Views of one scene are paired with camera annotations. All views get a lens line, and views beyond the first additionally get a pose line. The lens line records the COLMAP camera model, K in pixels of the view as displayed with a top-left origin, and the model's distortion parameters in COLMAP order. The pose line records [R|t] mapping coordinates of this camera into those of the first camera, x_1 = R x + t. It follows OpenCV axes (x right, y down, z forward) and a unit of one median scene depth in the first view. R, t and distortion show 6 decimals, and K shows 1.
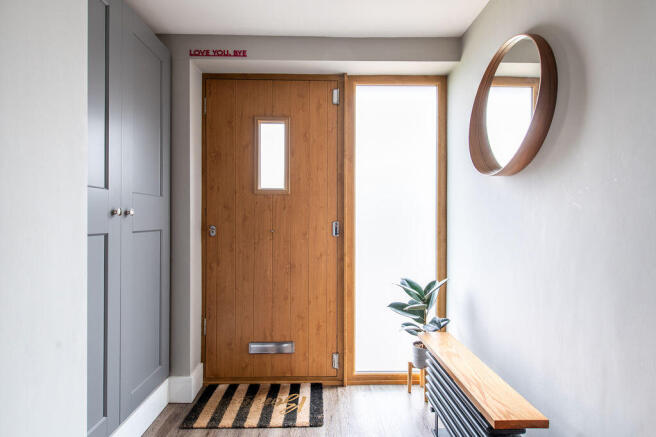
lens RADIAL K [[352.7, 0, 327.5], [0, 352.7, 217.9], [0, 0, 1]] dist [0.024468, -0.000102]
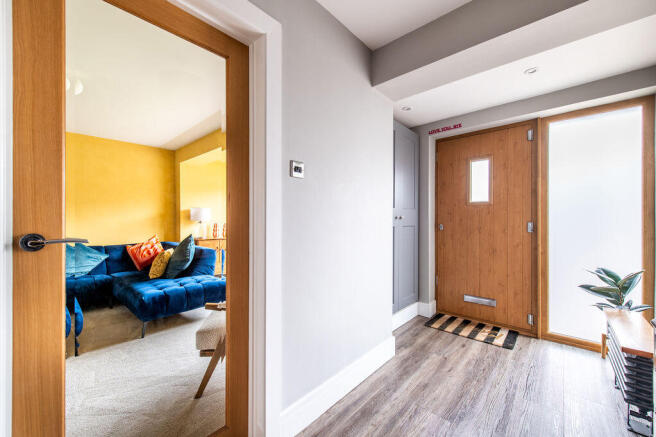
lens RADIAL K [[259.4, 0, 325.2], [0, 259.4, 219.8], [0, 0, 1]] dist [-0.003598, -0.001104]
pose [[0.736150, 0.000144, -0.676818, 0.123011], [0.001246, 0.999998, 0.001568, -0.001798], [0.676817, -0.001997, 0.736148, -0.339979]]
